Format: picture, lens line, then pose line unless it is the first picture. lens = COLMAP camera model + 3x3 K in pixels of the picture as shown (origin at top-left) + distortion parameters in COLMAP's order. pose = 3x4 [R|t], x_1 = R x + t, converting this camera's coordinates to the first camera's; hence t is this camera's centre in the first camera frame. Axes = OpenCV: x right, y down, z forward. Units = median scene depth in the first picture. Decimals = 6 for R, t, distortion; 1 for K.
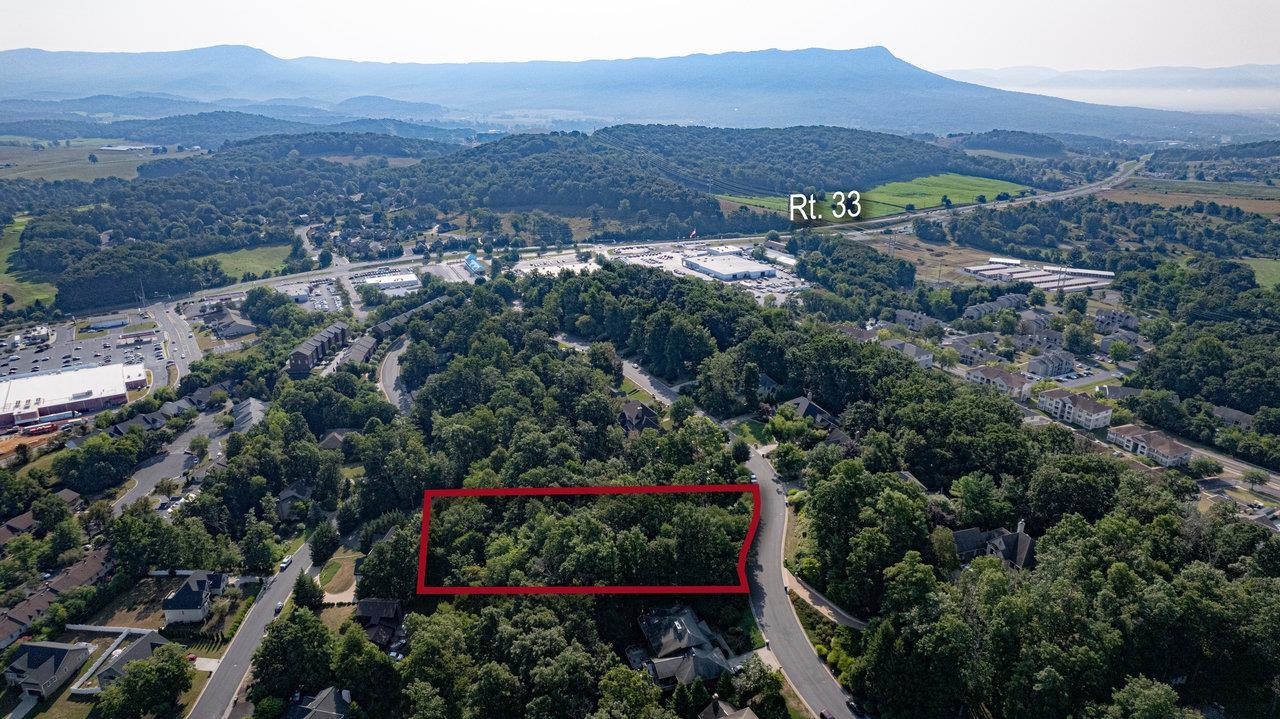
lens RADIAL K [[824.1, 0, 640.0], [0, 824.1, 359.5], [0, 0, 1]] dist [-0.075006, 0.074749]
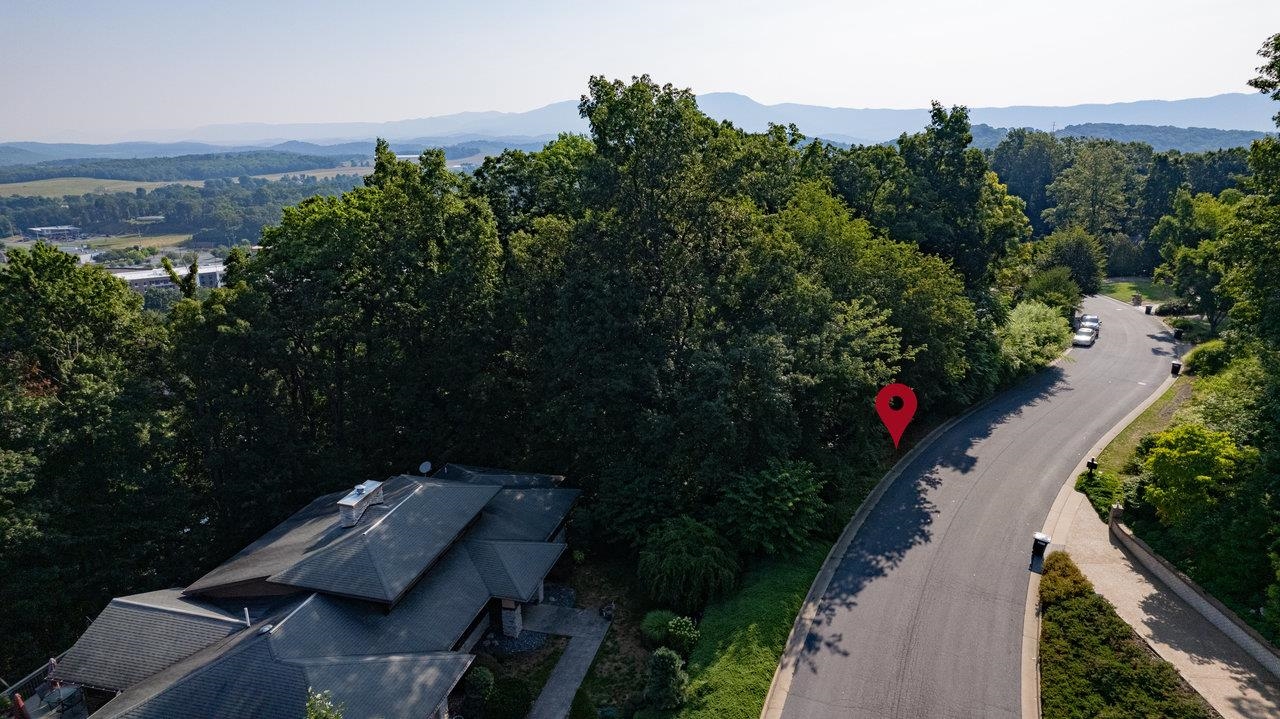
lens RADIAL K [[824.1, 0, 640.0], [0, 824.1, 359.5], [0, 0, 1]] dist [-0.075006, 0.074749]
pose [[0.853169, 0.136830, -0.503368, 0.195039], [-0.166288, 0.985980, -0.013826, 0.258647], [0.494419, 0.095499, 0.863961, 0.780188]]
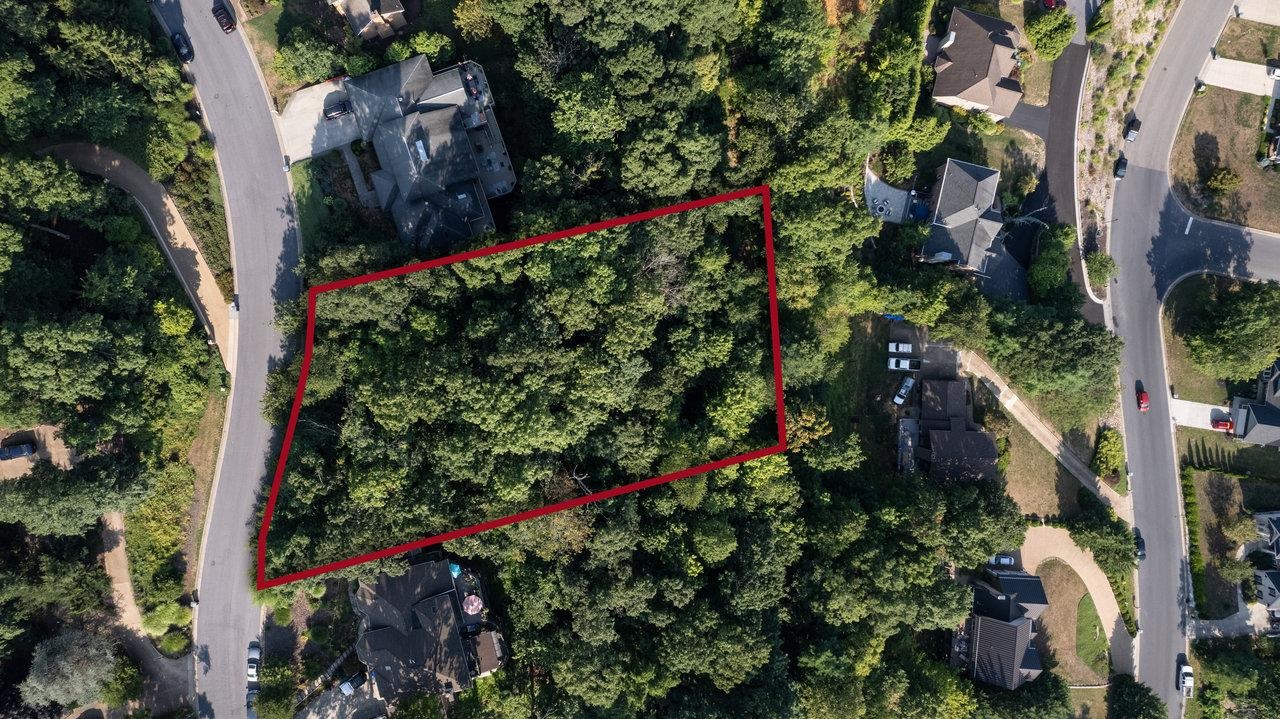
lens RADIAL K [[824.1, 0, 640.0], [0, 824.1, 359.5], [0, 0, 1]] dist [-0.075006, 0.074749]
pose [[-0.999704, 0.024314, -0.000974, -0.103570], [-0.009100, -0.336434, 0.941663, -0.274124], [0.022568, 0.941393, 0.336555, 0.874174]]
